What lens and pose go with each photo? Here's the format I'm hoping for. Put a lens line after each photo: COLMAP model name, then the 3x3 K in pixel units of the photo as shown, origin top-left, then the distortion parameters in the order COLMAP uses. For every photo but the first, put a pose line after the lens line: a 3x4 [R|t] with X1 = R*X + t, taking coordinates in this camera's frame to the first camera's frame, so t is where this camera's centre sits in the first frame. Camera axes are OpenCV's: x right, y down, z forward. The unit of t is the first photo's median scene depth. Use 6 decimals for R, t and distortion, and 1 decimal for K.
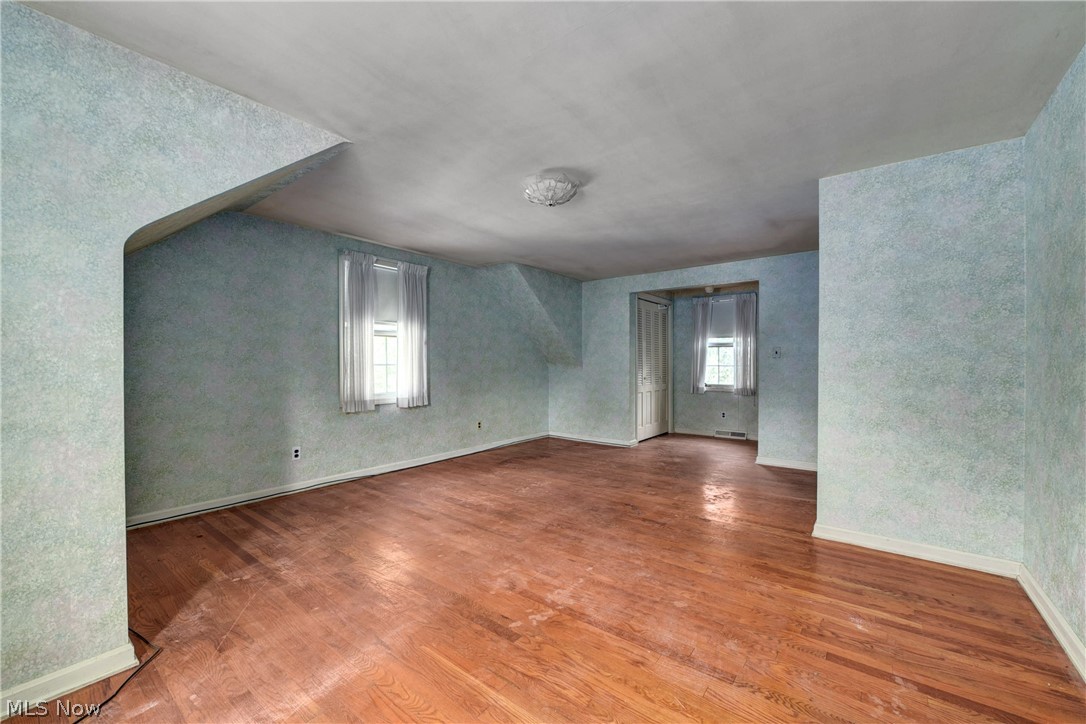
lens RADIAL K [[432.2, 0, 542.0], [0, 432.2, 367.6], [0, 0, 1]] dist [-0.002047, -0.000257]
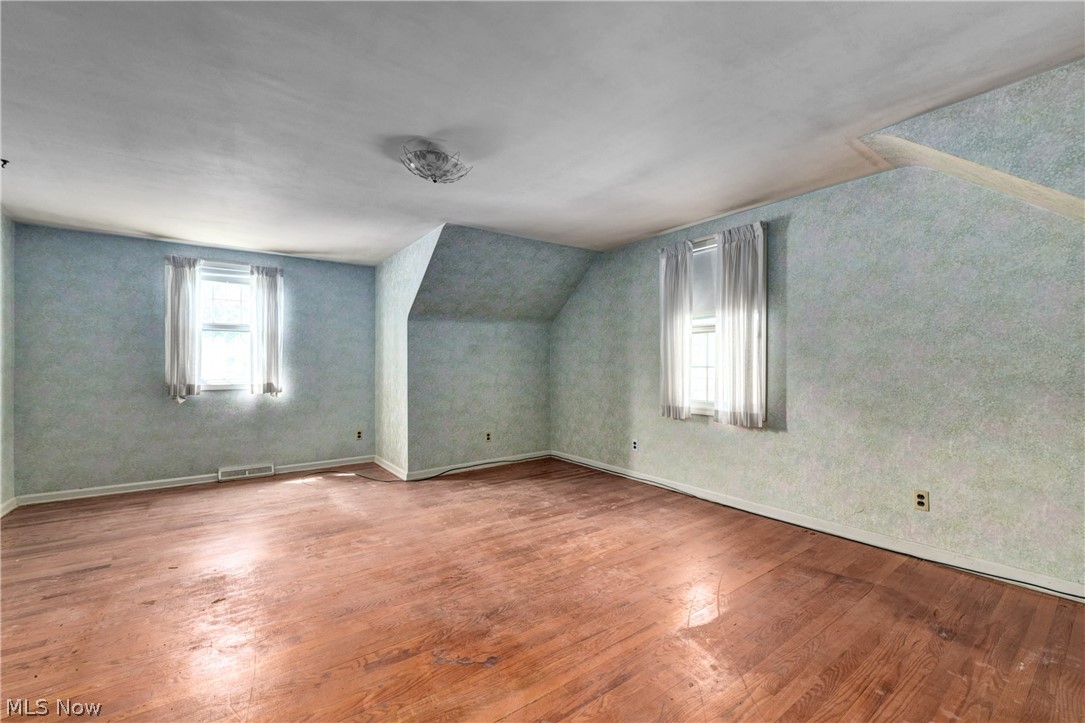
lens RADIAL K [[431.8, 0, 541.5], [0, 431.8, 367.1], [0, 0, 1]] dist [-0.002047, -0.000257]
pose [[-0.269401, 0.006950, -0.963003, 0.683714], [-0.007047, 0.999933, 0.009189, -0.016302], [0.963002, 0.009262, -0.269333, 1.249995]]
